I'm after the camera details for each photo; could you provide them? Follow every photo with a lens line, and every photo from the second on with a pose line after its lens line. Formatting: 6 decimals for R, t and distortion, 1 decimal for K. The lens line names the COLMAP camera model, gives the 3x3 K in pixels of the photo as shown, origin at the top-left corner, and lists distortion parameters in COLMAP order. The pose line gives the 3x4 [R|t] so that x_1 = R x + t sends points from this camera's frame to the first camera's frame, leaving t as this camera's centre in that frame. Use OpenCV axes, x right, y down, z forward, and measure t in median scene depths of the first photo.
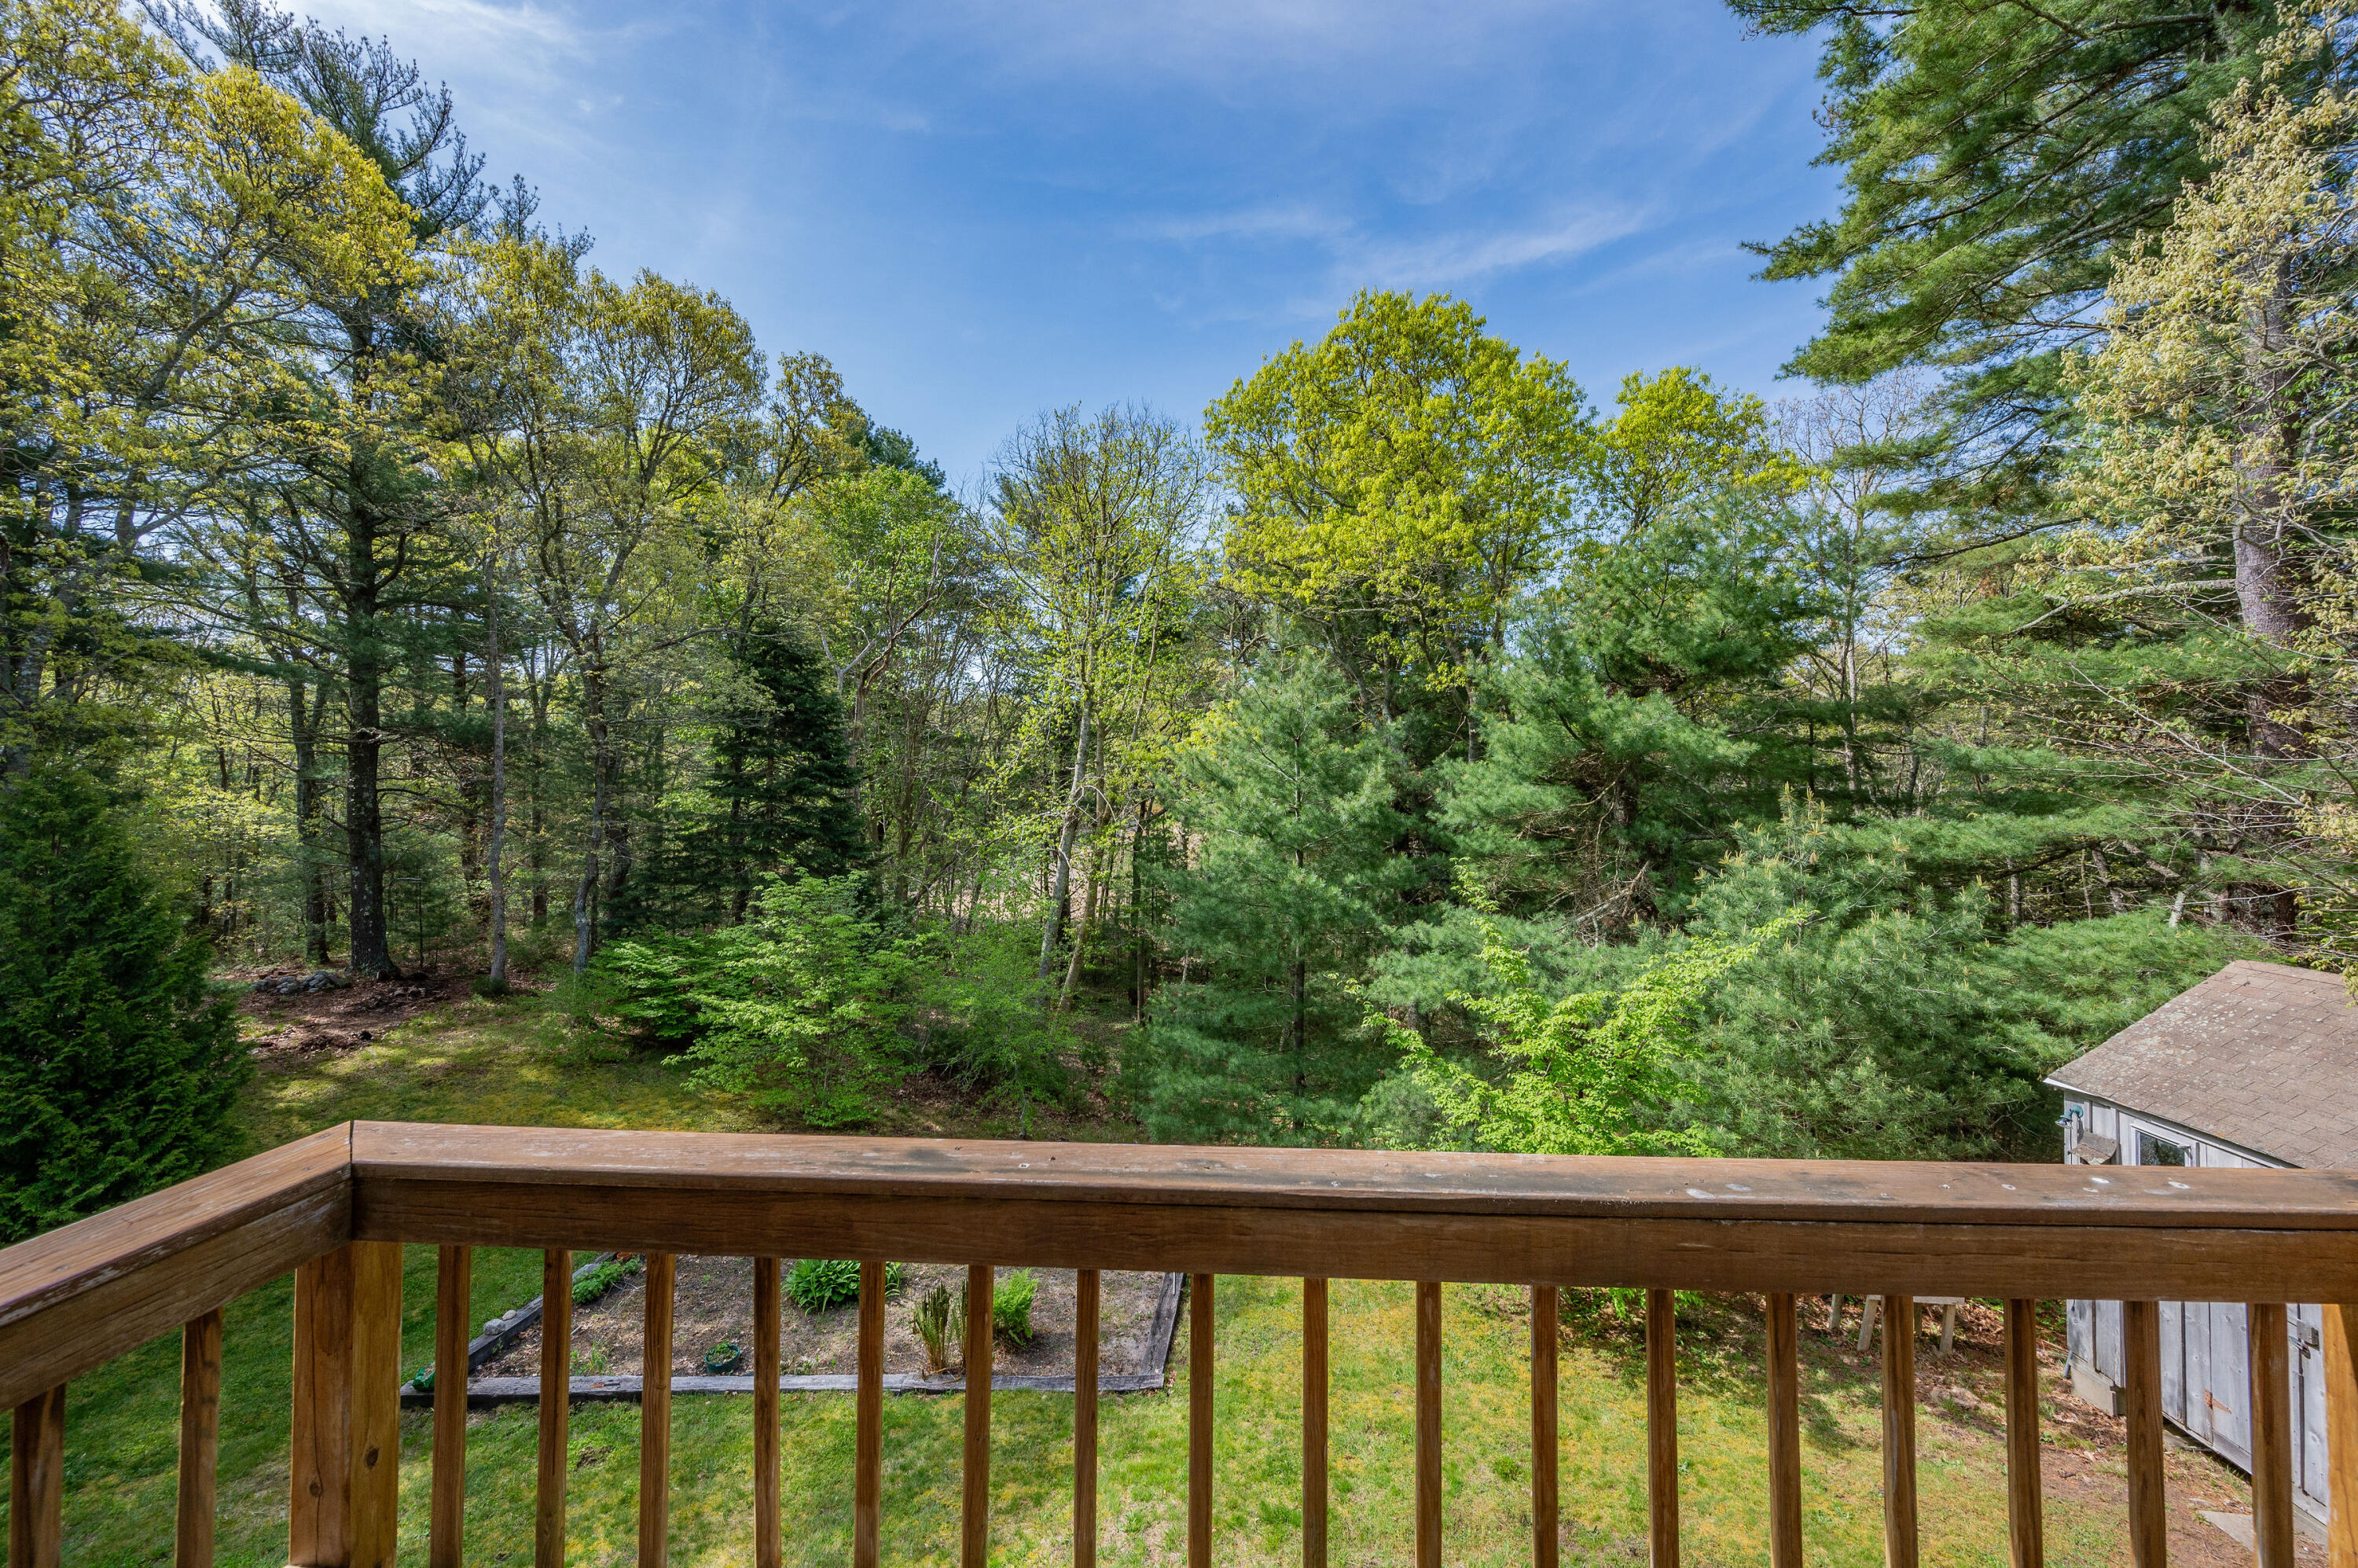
lens RADIAL K [[944.4, 0, 1199.6], [0, 944.4, 770.5], [0, 0, 1]] dist [0.000537, -0.000057]
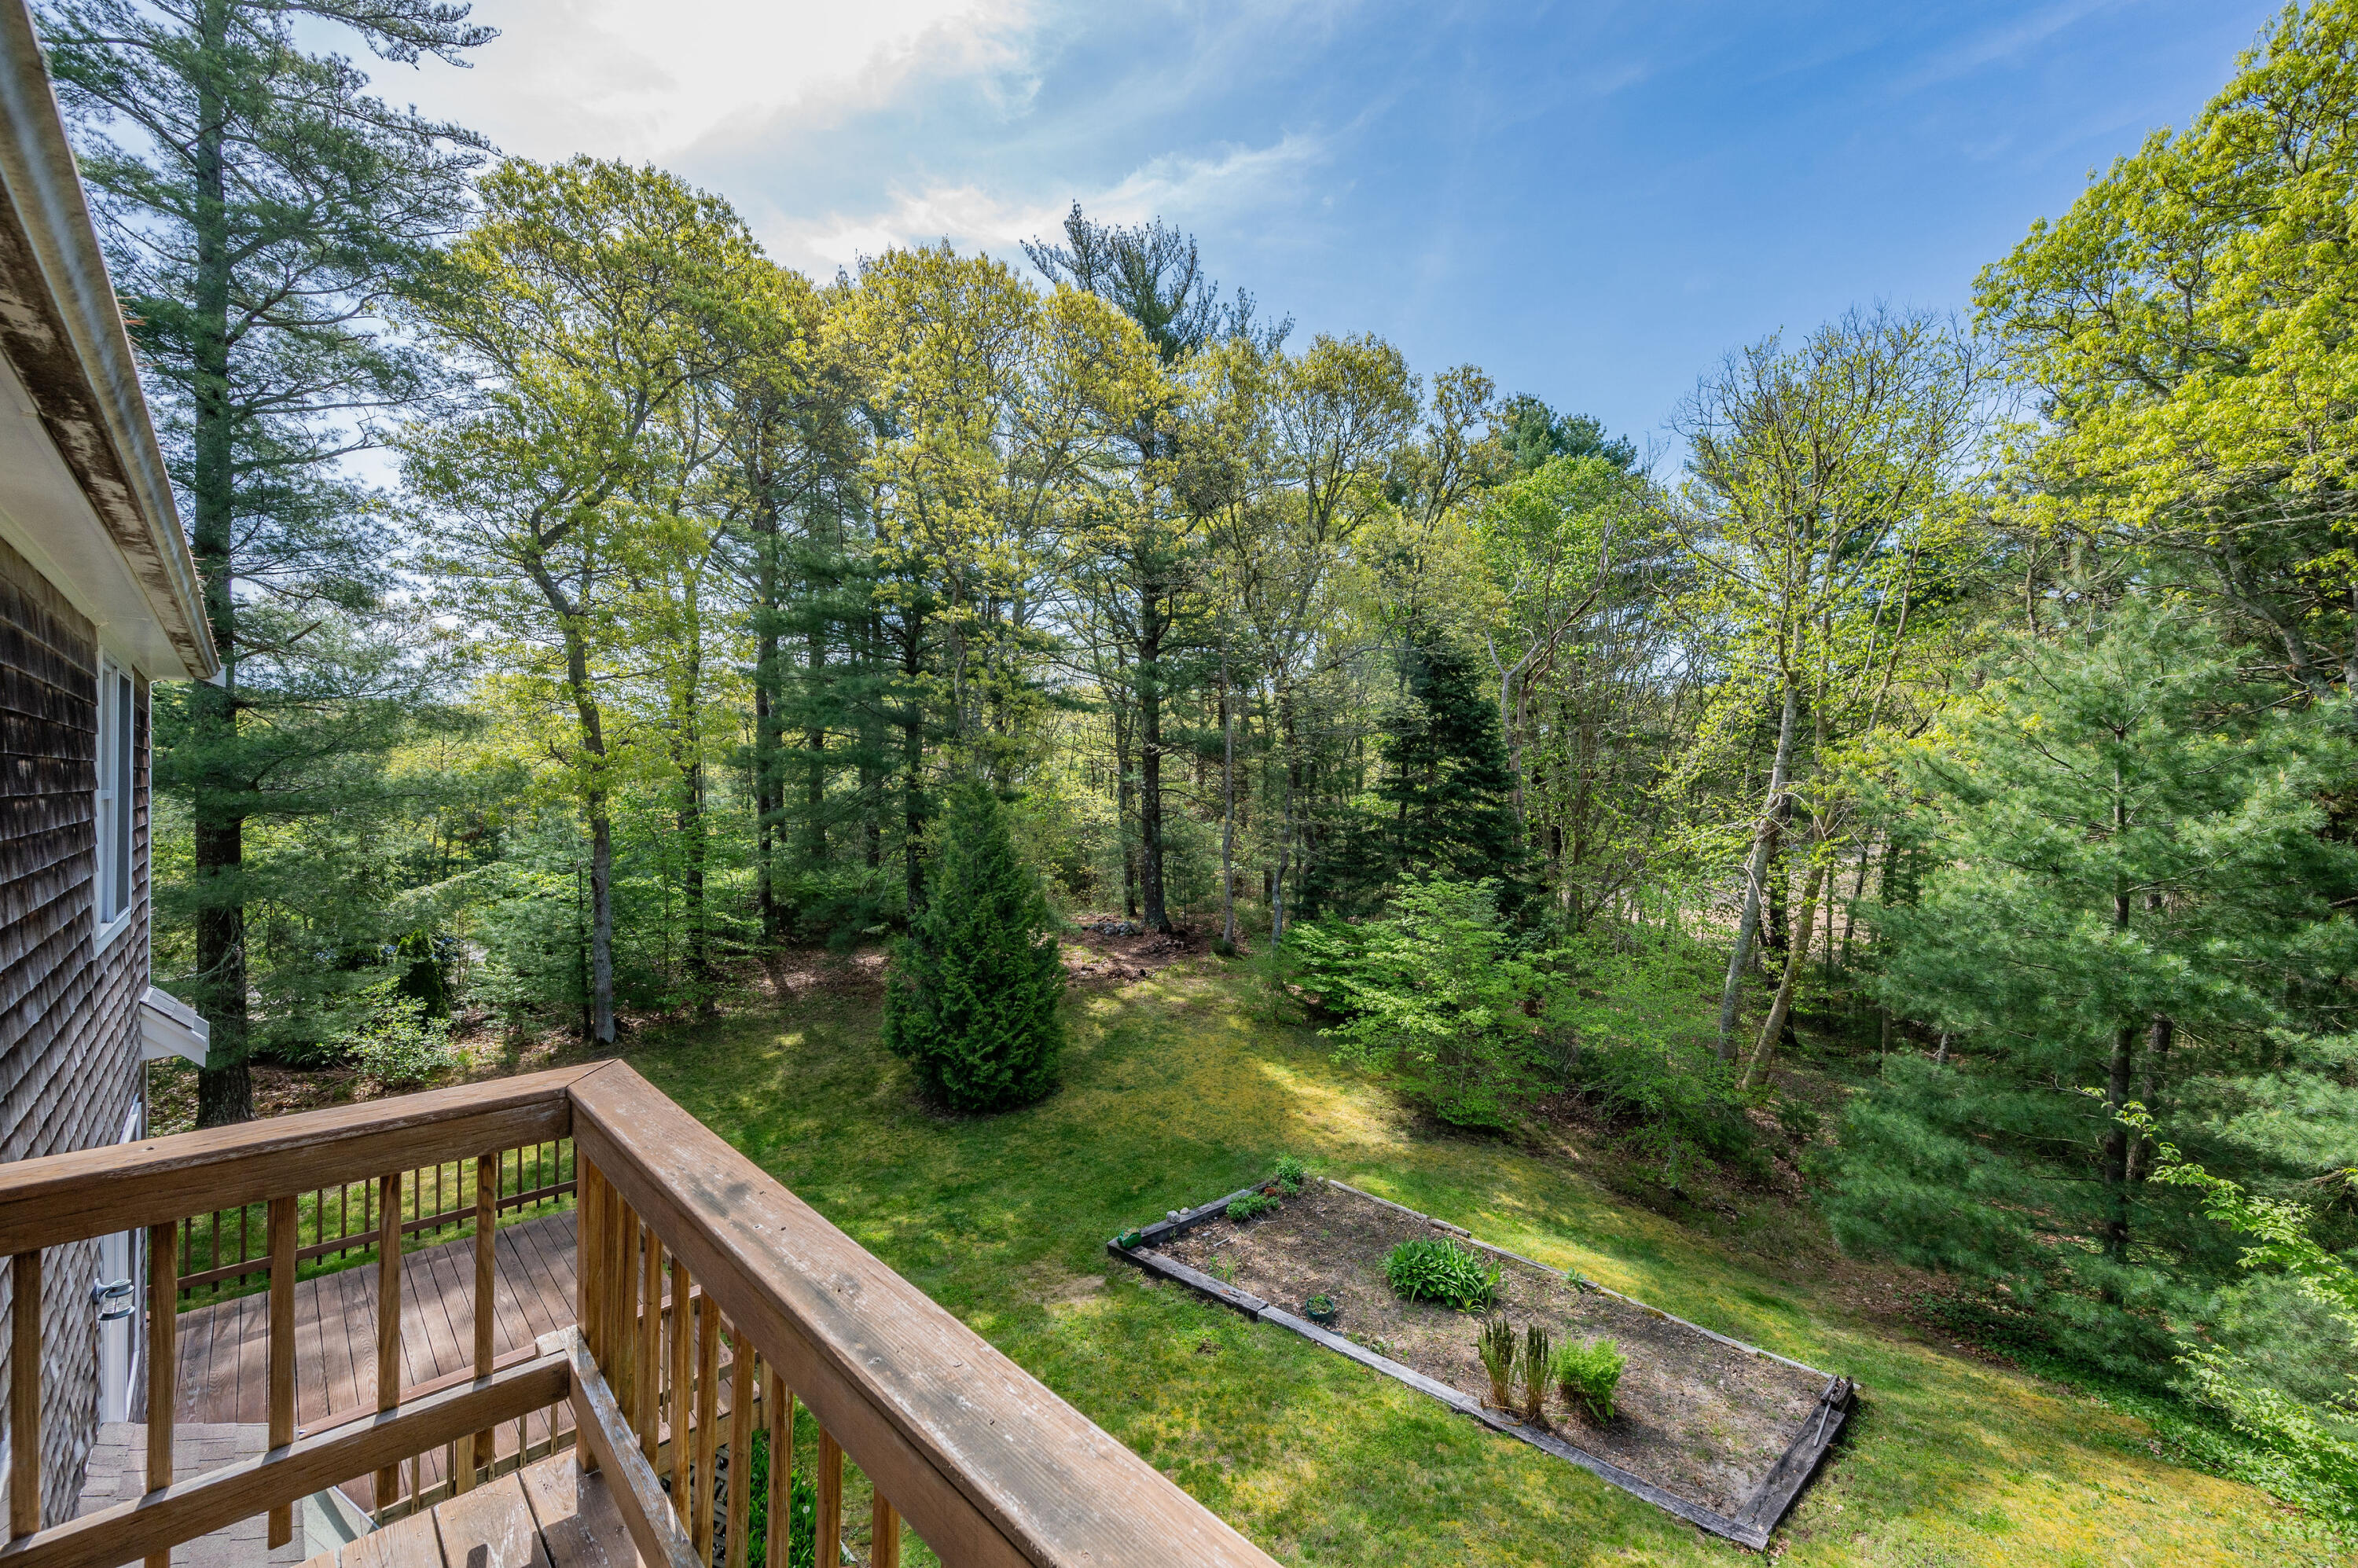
lens RADIAL K [[944.4, 0, 1173.1], [0, 944.4, 790.5], [0, 0, 1]] dist [0.000537, -0.000057]
pose [[0.739445, 0.010184, -0.673140, 0.049078], [0.003951, 0.999803, 0.019466, -0.005236], [0.673205, -0.017054, 0.739259, 0.030775]]
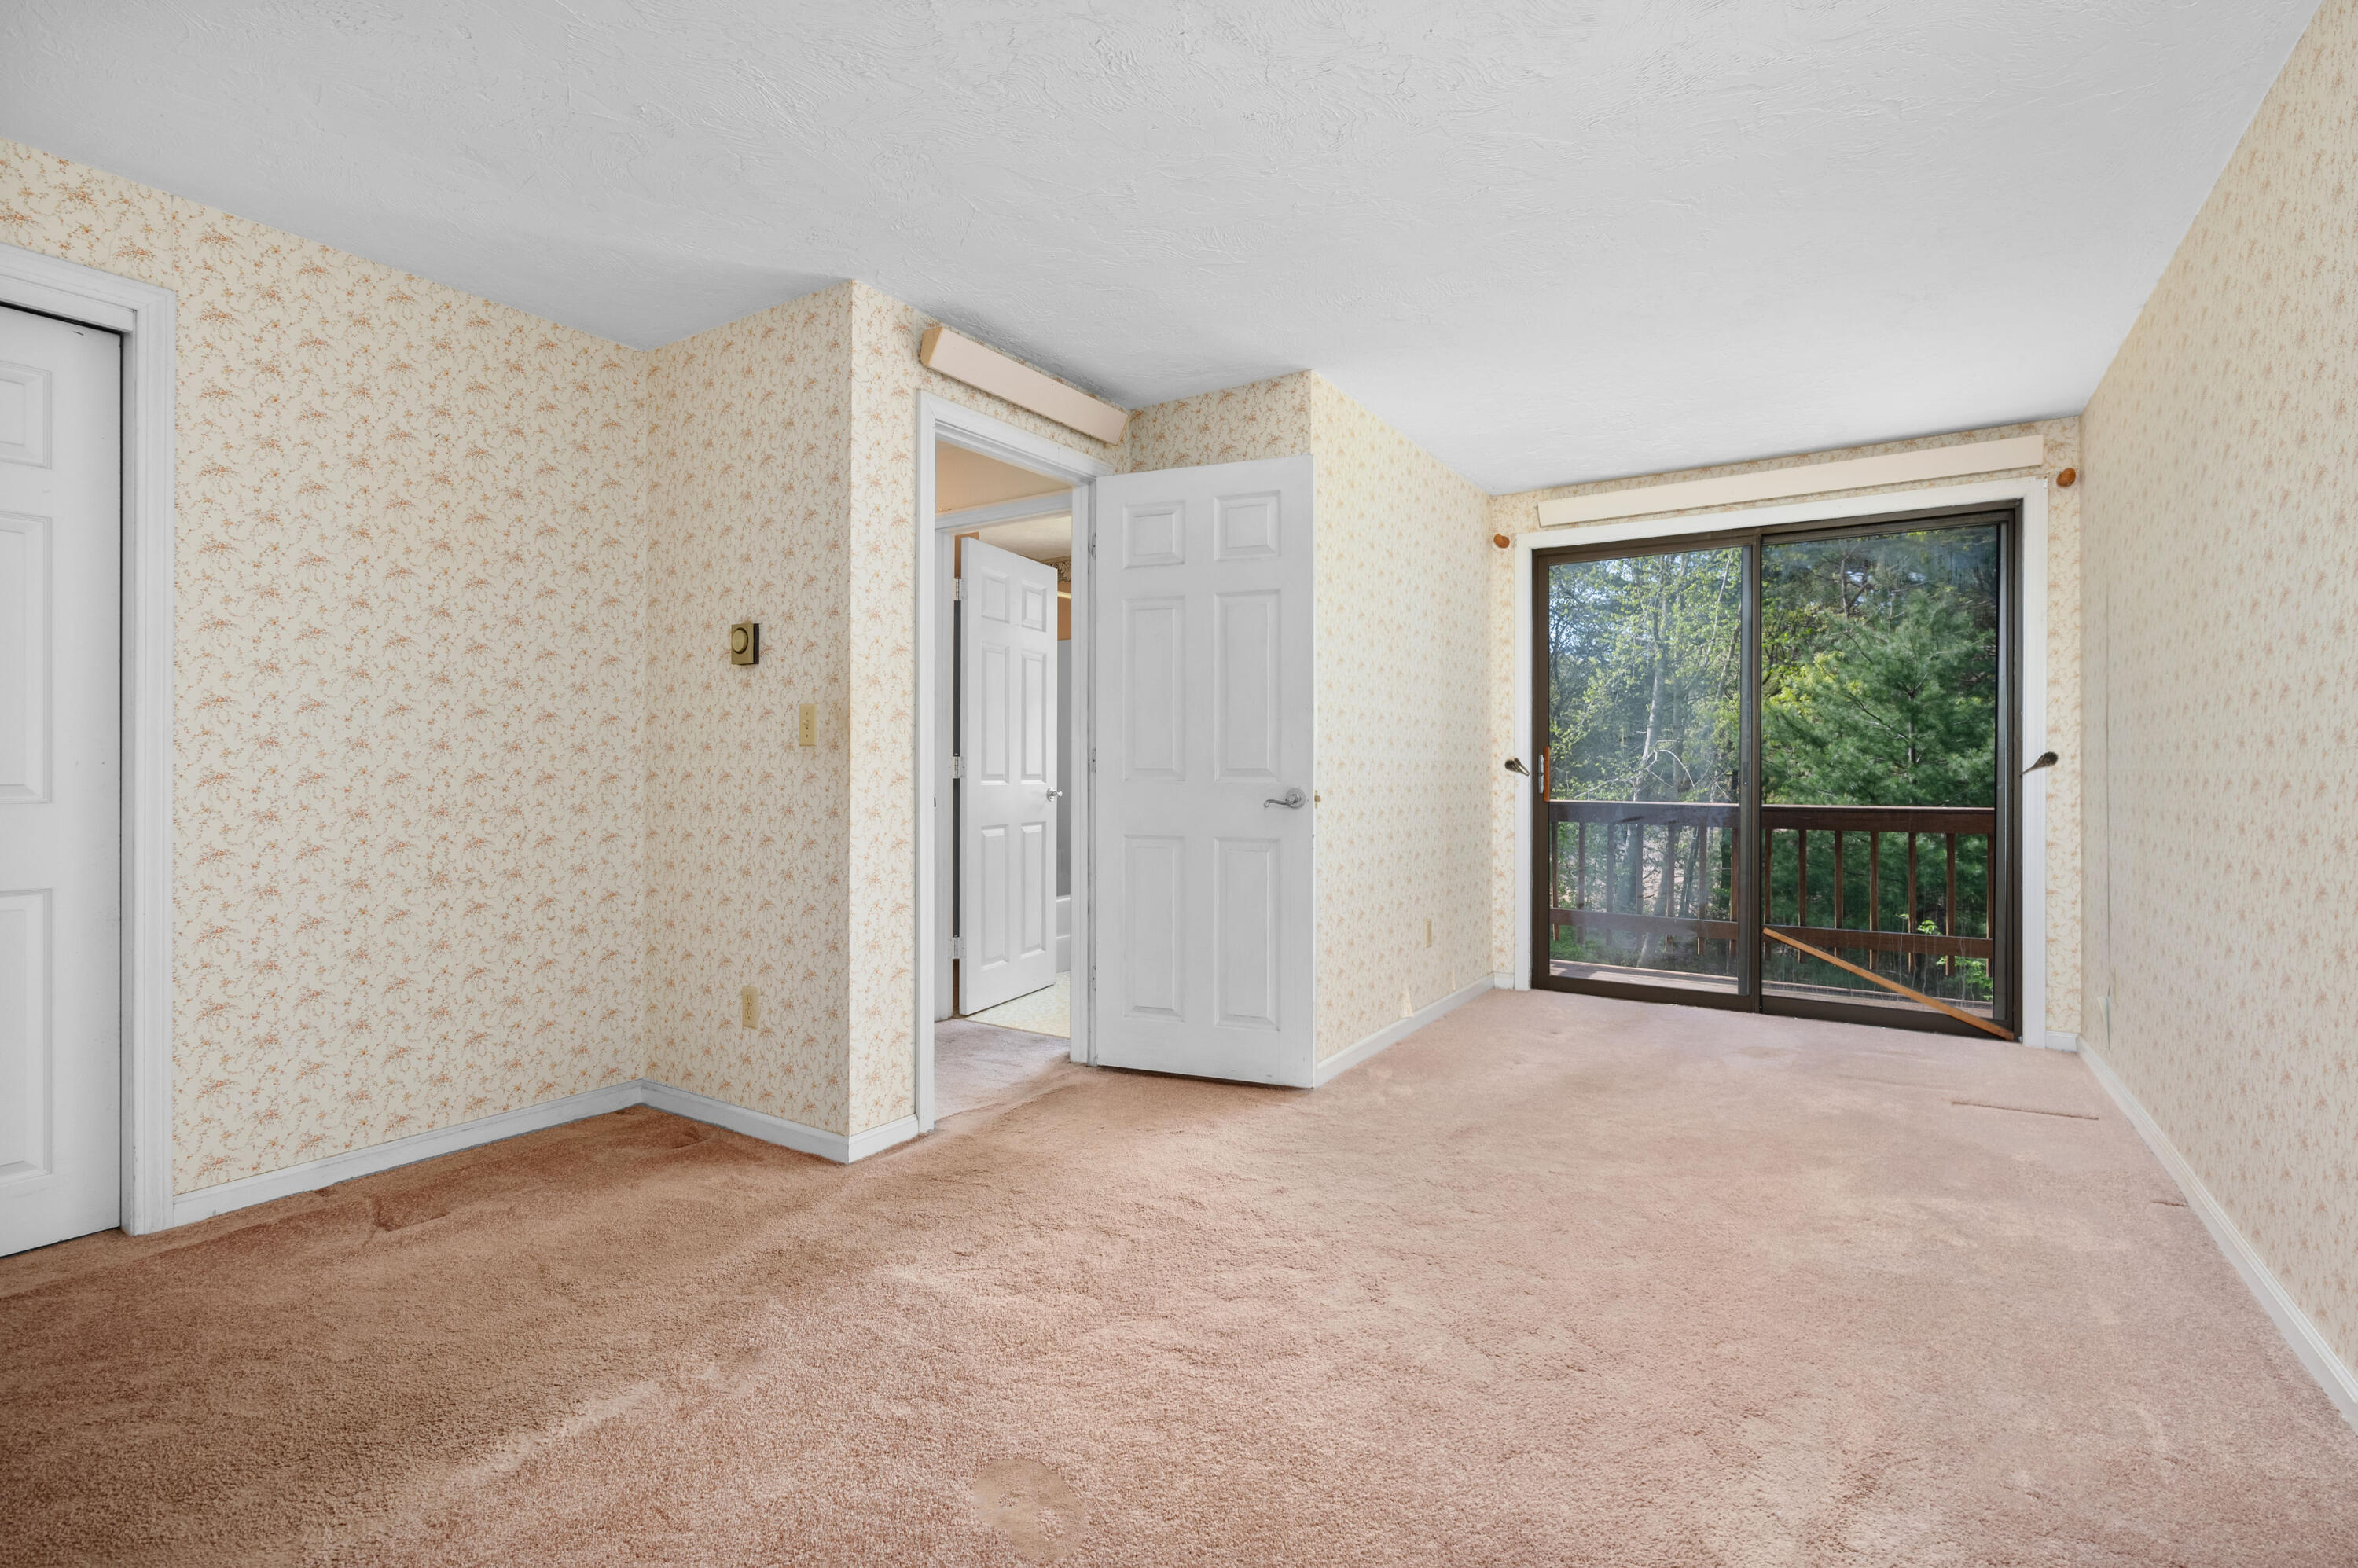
lens RADIAL K [[1088.1, 0, 1180.2], [0, 1088.1, 766.9], [0, 0, 1]] dist [0.002765, -0.000117]
pose [[0.858758, -0.002192, -0.512377, 0.031116], [0.012856, 0.999768, 0.017270, 0.009431], [0.512220, -0.021418, 0.858587, -0.219054]]
